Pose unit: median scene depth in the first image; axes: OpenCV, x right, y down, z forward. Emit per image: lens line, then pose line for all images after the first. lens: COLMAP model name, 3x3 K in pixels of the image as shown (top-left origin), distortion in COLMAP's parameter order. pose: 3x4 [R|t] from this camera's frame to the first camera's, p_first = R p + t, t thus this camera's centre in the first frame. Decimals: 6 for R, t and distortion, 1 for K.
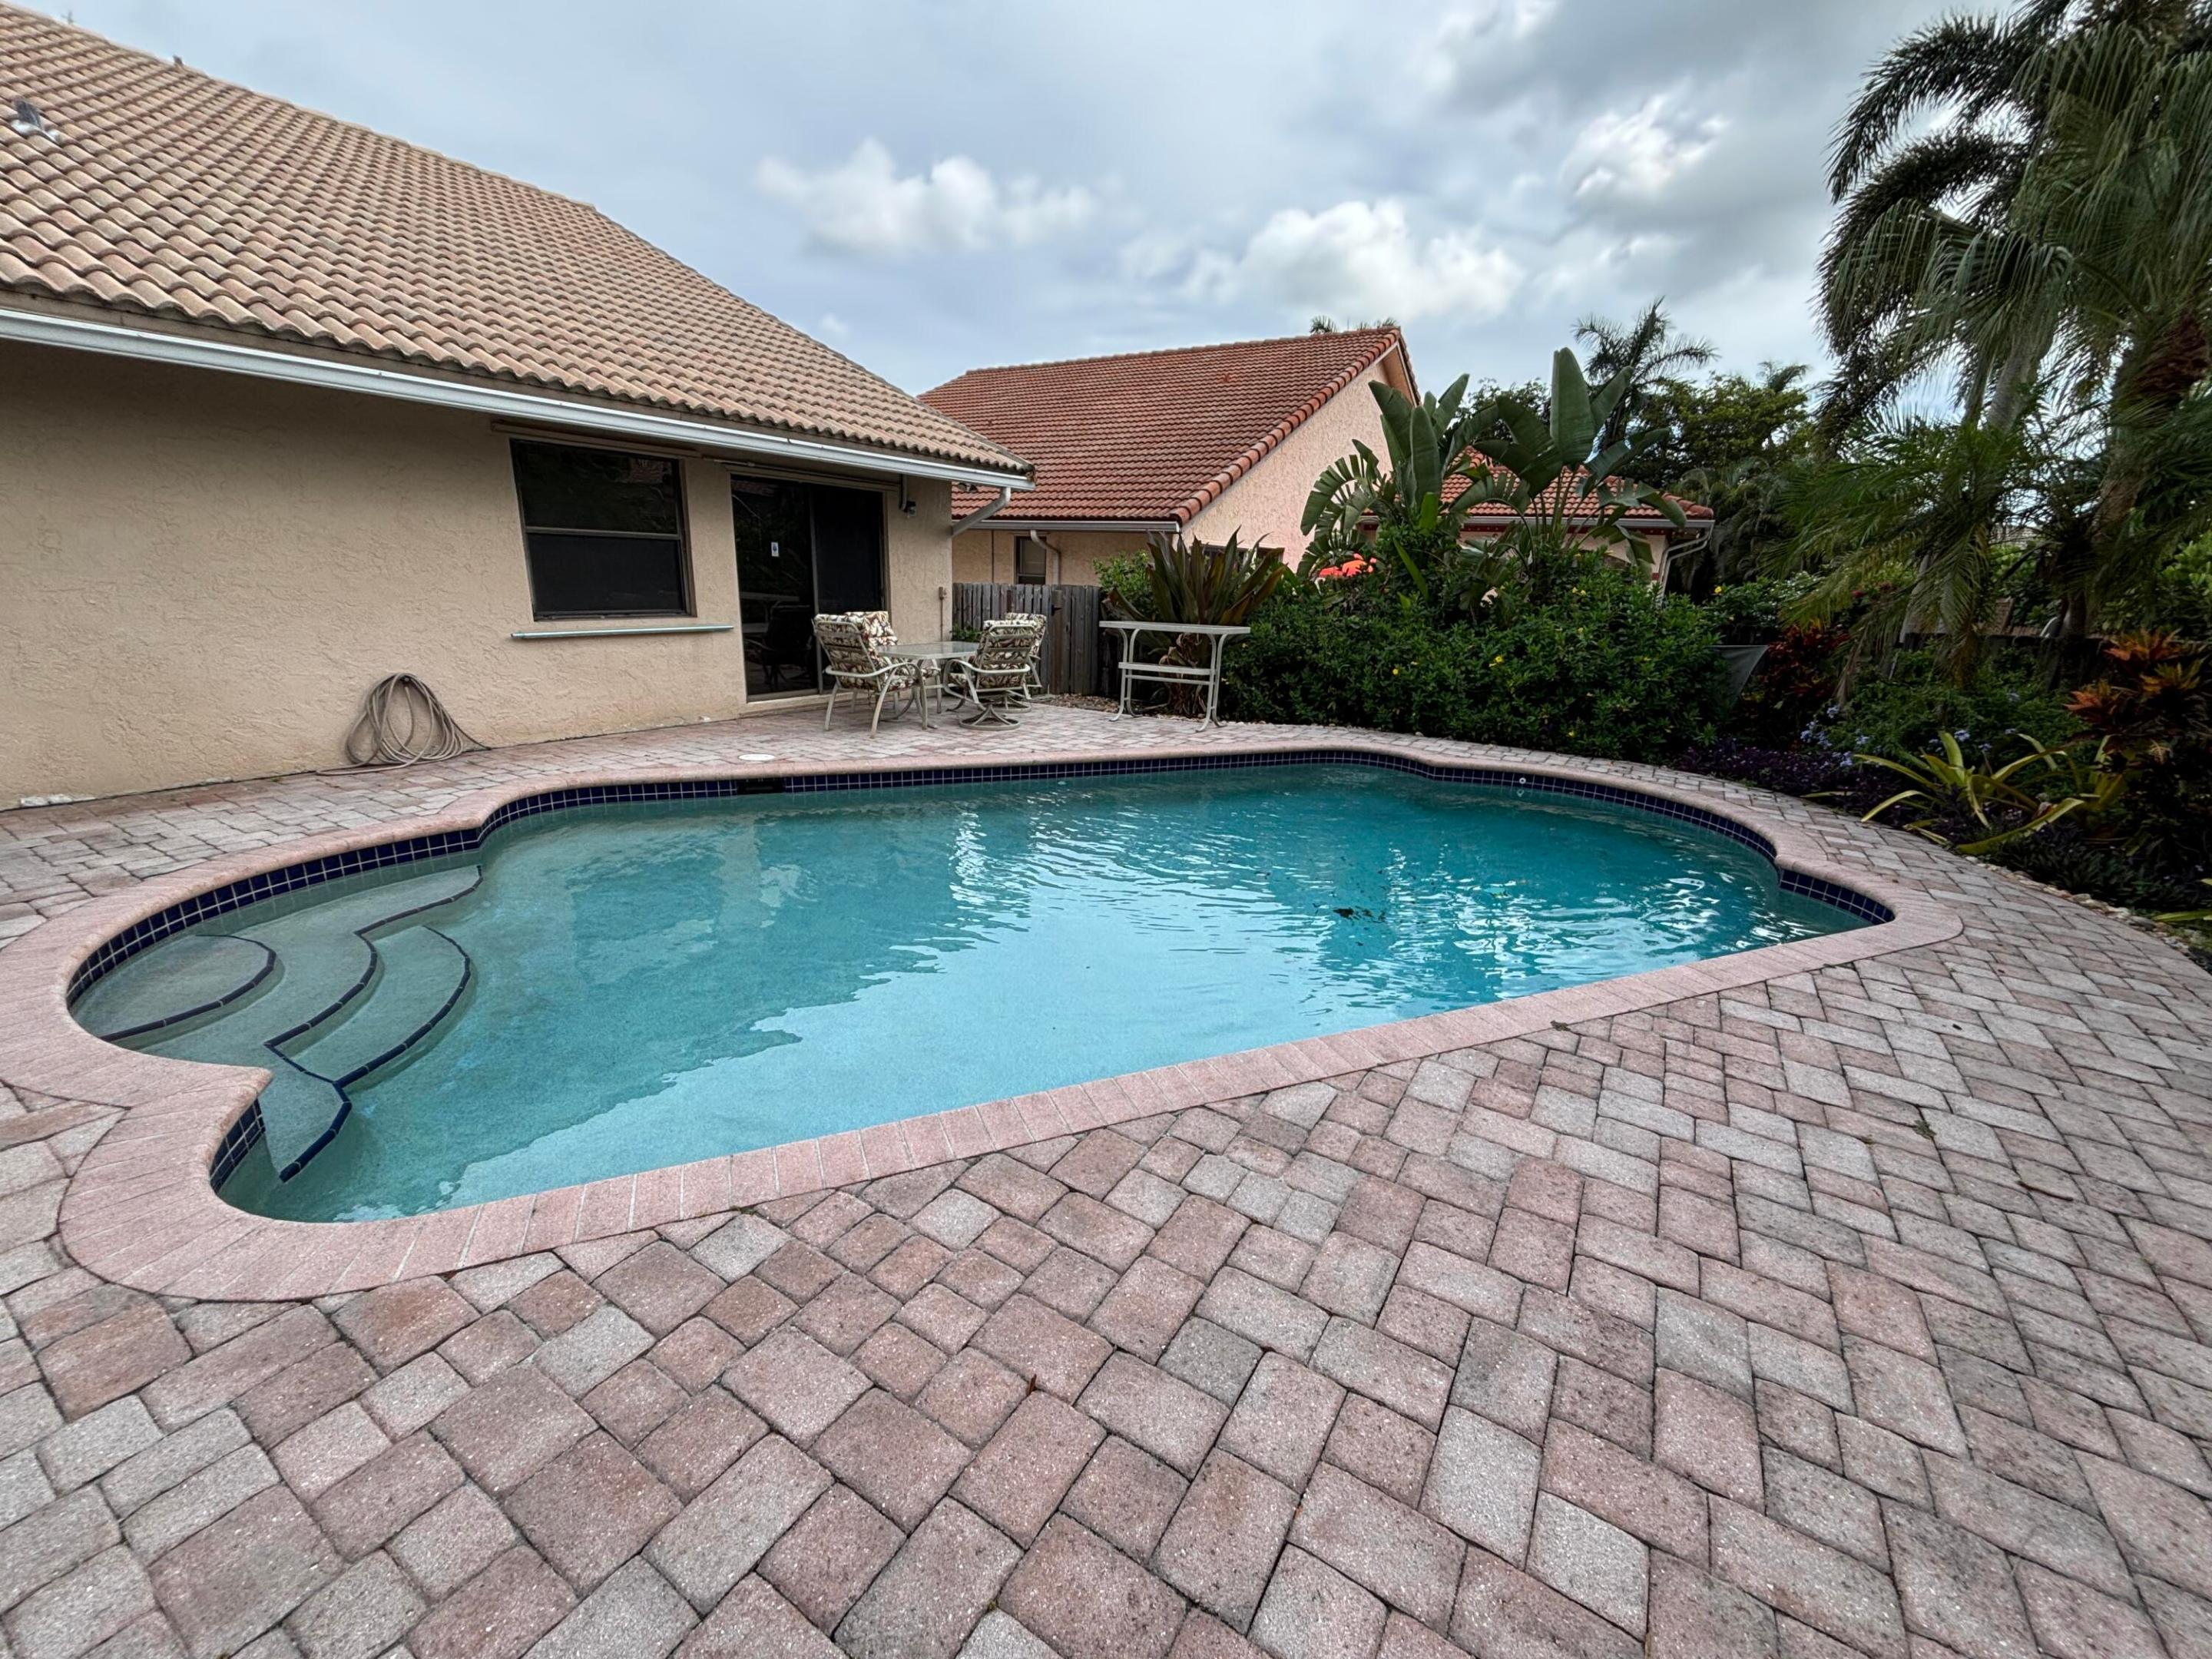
lens RADIAL K [[900.9, 0, 1096.1], [0, 900.9, 812.5], [0, 0, 1]] dist [0.007927, 0.000369]
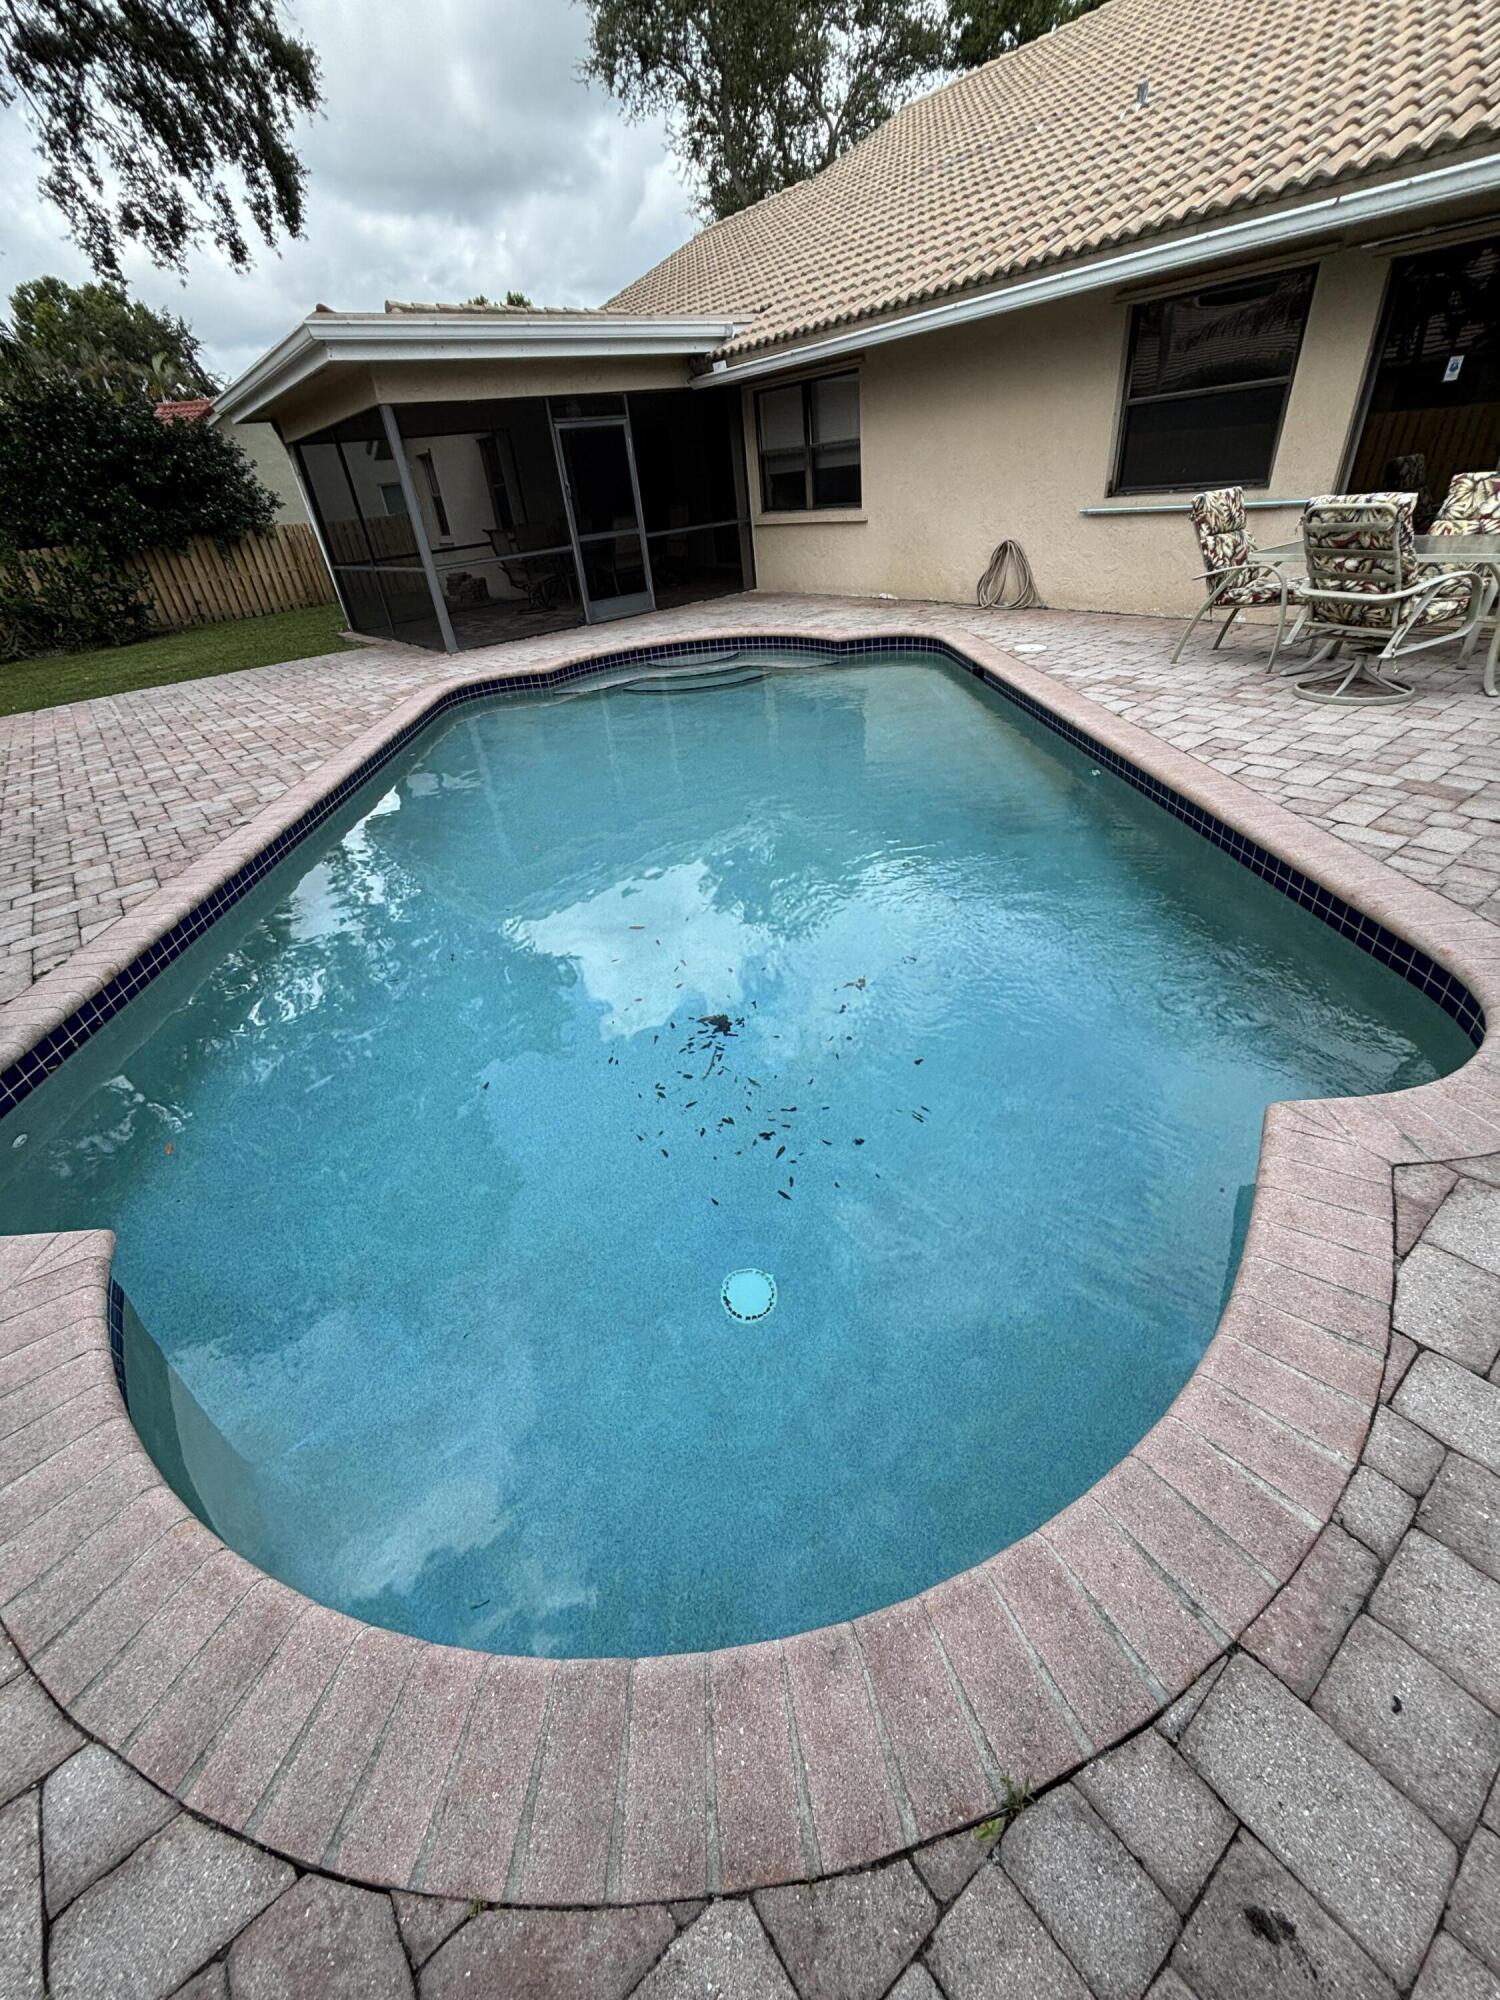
lens RADIAL K [[814.5, 0, 751.3], [0, 814.5, 1001.7], [0, 0, 1]] dist [0.007927, 0.000369]
pose [[-0.350496, 0.506473, -0.787805, 1.268429], [-0.175074, 0.790907, 0.586358, -0.437309], [0.920055, 0.343440, -0.188539, 1.867765]]
